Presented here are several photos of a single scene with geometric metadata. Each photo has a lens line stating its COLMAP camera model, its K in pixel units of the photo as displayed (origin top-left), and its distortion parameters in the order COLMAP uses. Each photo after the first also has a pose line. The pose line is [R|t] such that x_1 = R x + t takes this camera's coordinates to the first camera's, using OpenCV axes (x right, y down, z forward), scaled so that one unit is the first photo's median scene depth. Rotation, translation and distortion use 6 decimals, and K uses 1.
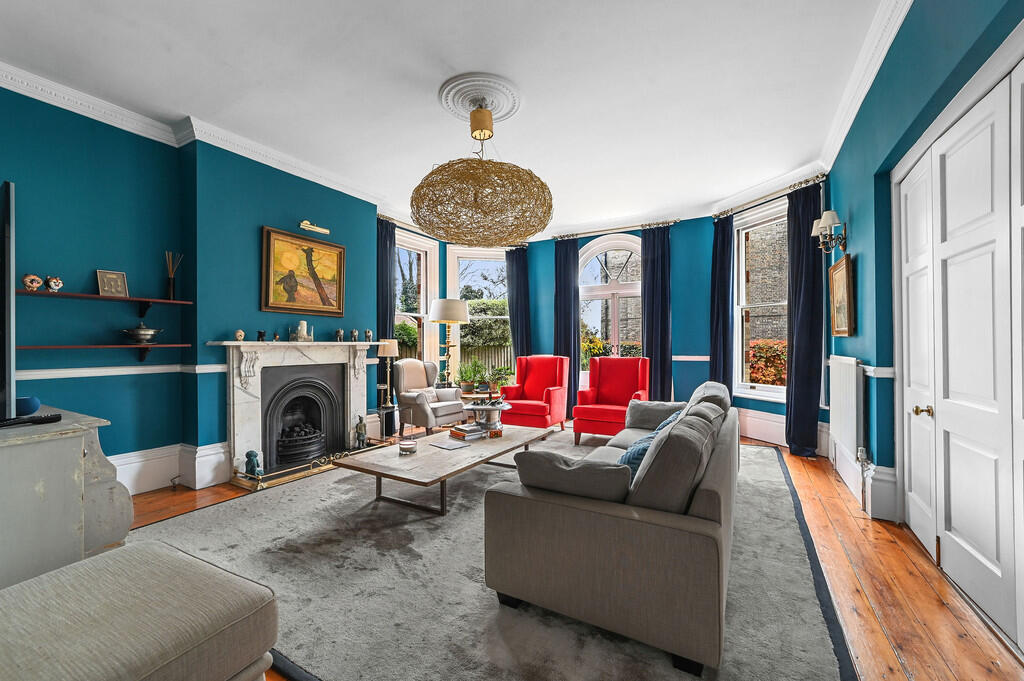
lens RADIAL K [[398.2, 0, 514.1], [0, 398.2, 346.1], [0, 0, 1]] dist [-0.017711, 0.001563]
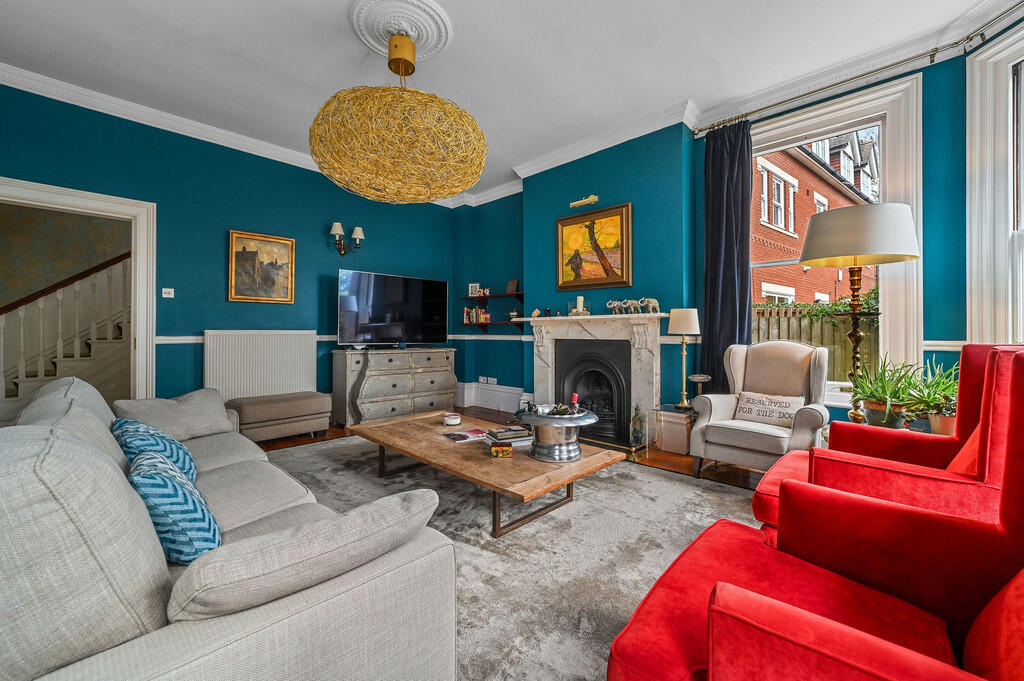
lens RADIAL K [[398.2, 0, 512.8], [0, 398.2, 329.9], [0, 0, 1]] dist [-0.017711, 0.001563]
pose [[-0.224396, -0.000693, -0.974498, 0.513180], [-0.000089, 1.000000, -0.000691, 0.024797], [0.974498, -0.000068, -0.224396, 1.059057]]
